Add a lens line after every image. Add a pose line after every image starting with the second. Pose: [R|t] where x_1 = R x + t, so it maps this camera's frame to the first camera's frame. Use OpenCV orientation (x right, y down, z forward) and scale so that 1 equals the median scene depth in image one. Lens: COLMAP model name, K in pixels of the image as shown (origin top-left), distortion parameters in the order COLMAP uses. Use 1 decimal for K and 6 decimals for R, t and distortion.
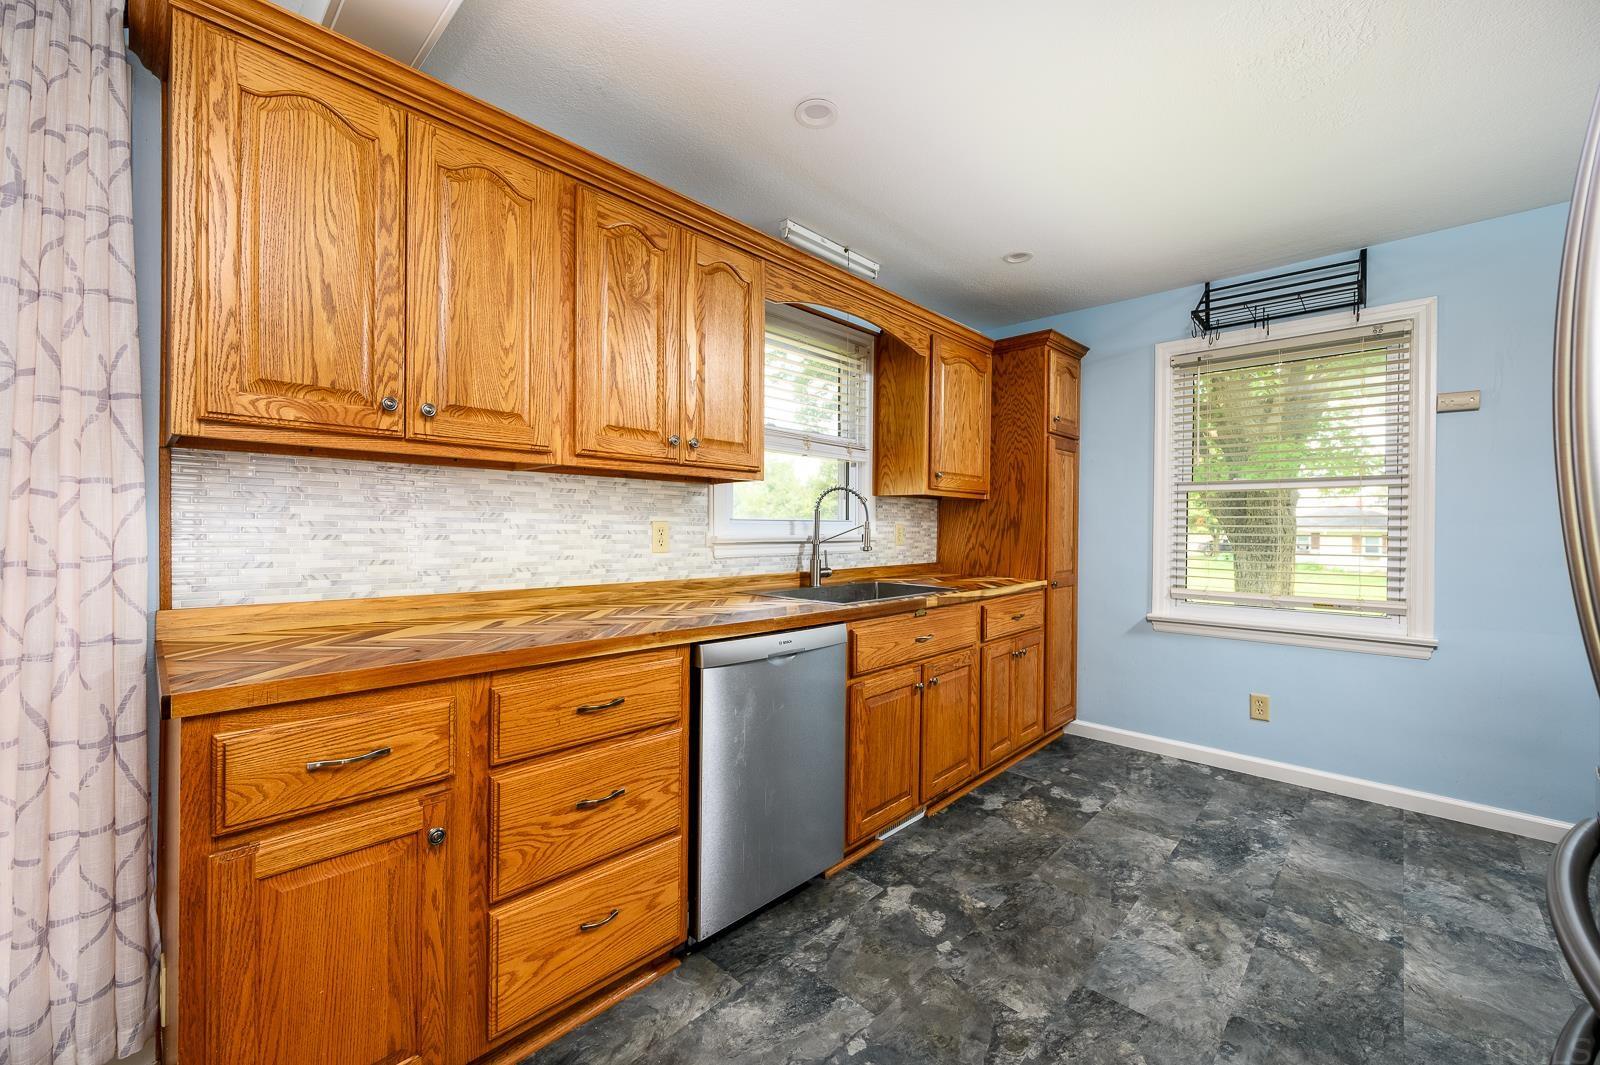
lens RADIAL K [[634.3, 0, 790.4], [0, 634.3, 528.8], [0, 0, 1]] dist [-0.004622, 0.000996]
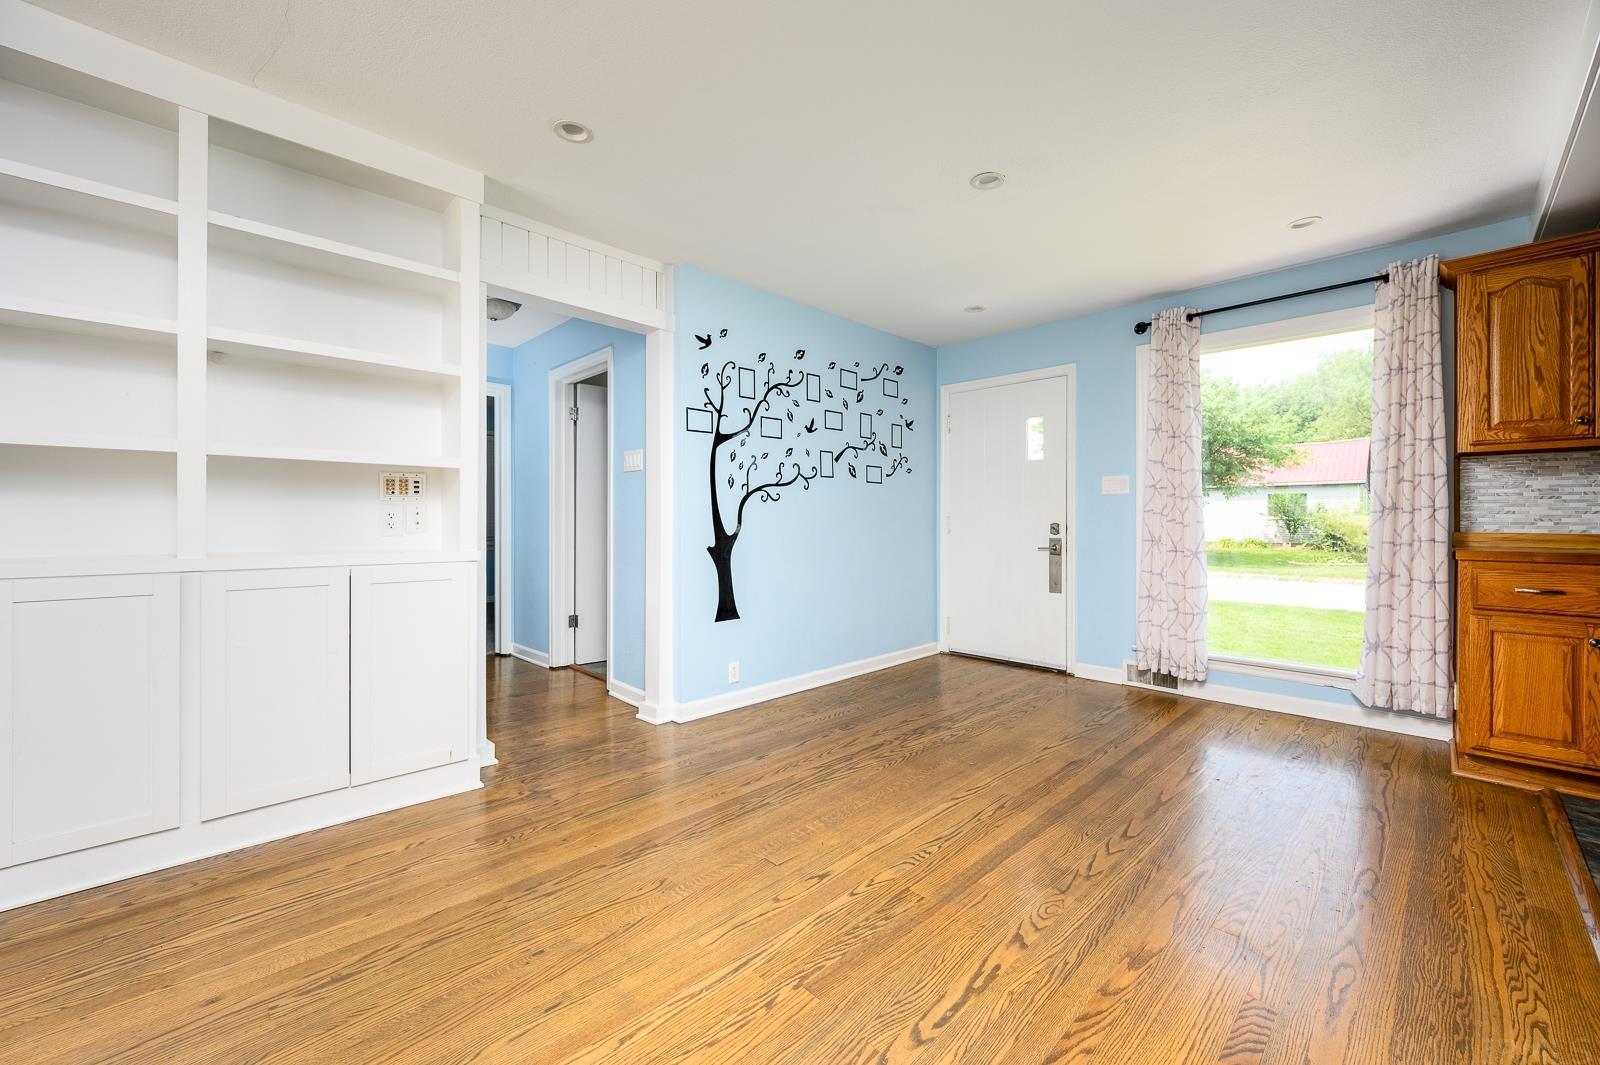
lens RADIAL K [[634.3, 0, 803.5], [0, 634.3, 521.6], [0, 0, 1]] dist [-0.004622, 0.000996]
pose [[-0.029365, -0.007793, -0.999538, 1.313304], [-0.004542, 0.999960, -0.007663, 0.124449], [0.999558, 0.004315, -0.029399, -1.244628]]
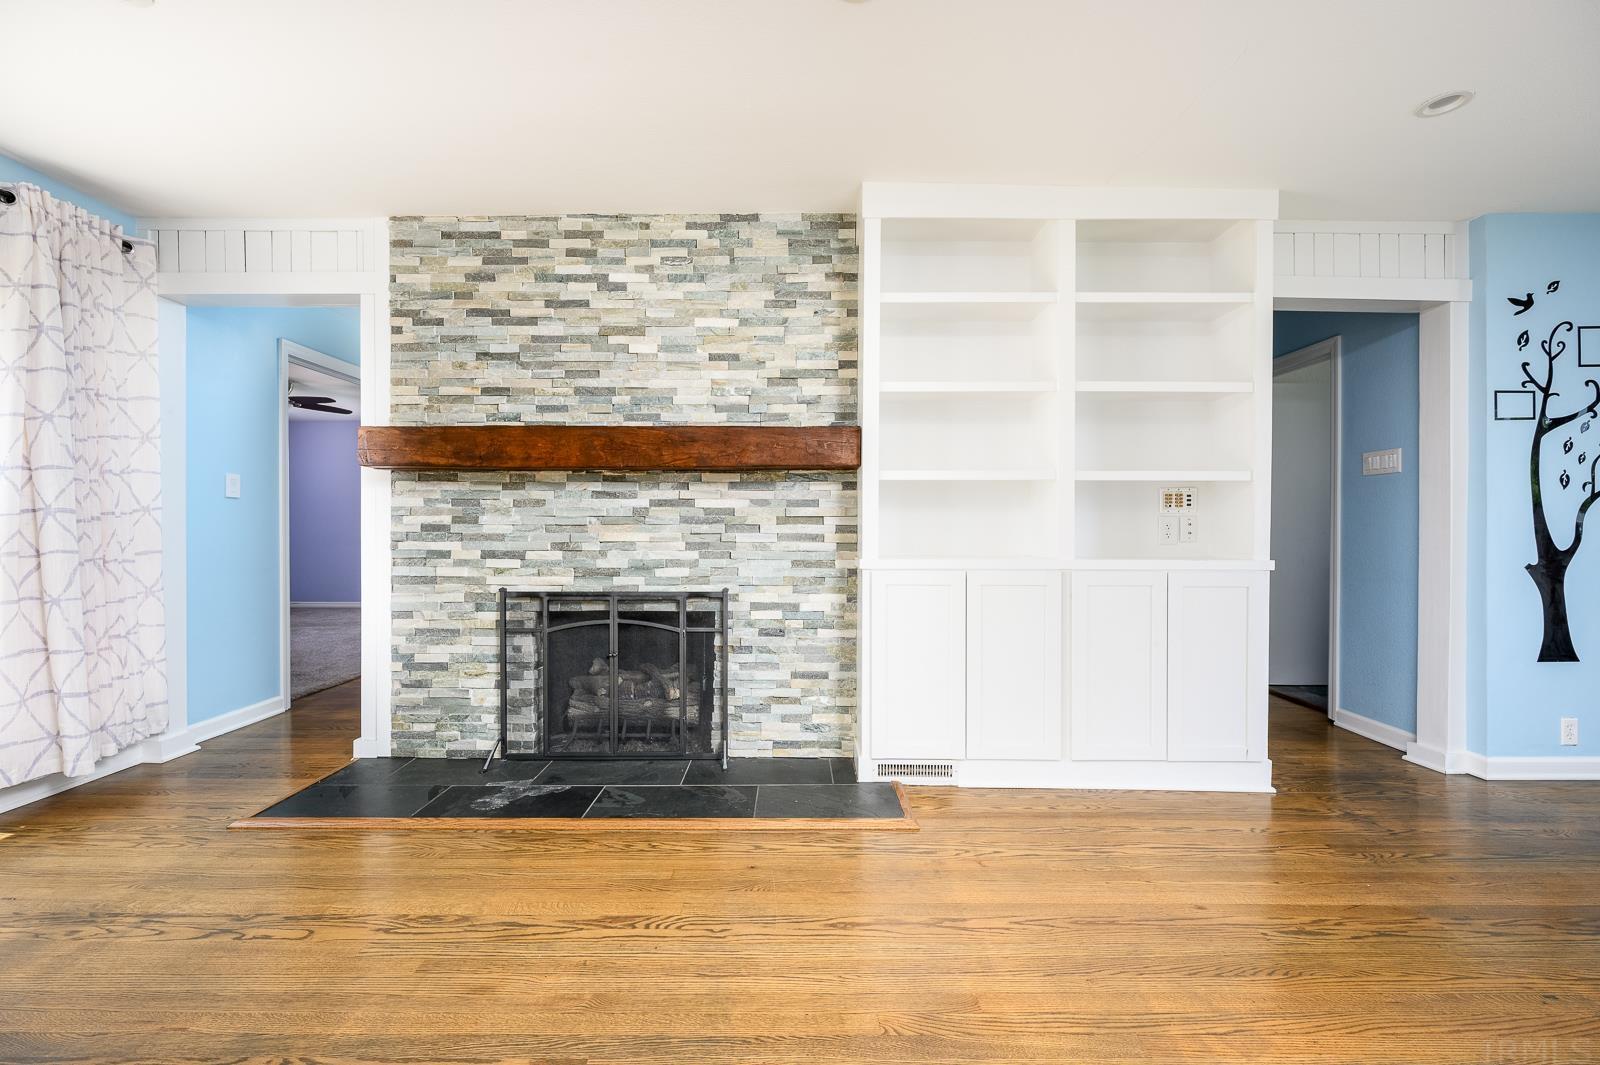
lens RADIAL K [[634.3, 0, 794.2], [0, 634.3, 533.8], [0, 0, 1]] dist [-0.004622, 0.000996]
pose [[-0.721703, -0.005417, -0.692182, 1.845732], [-0.009619, 0.999951, 0.002203, 0.128860], [0.692136, 0.008249, -0.721720, -1.889250]]
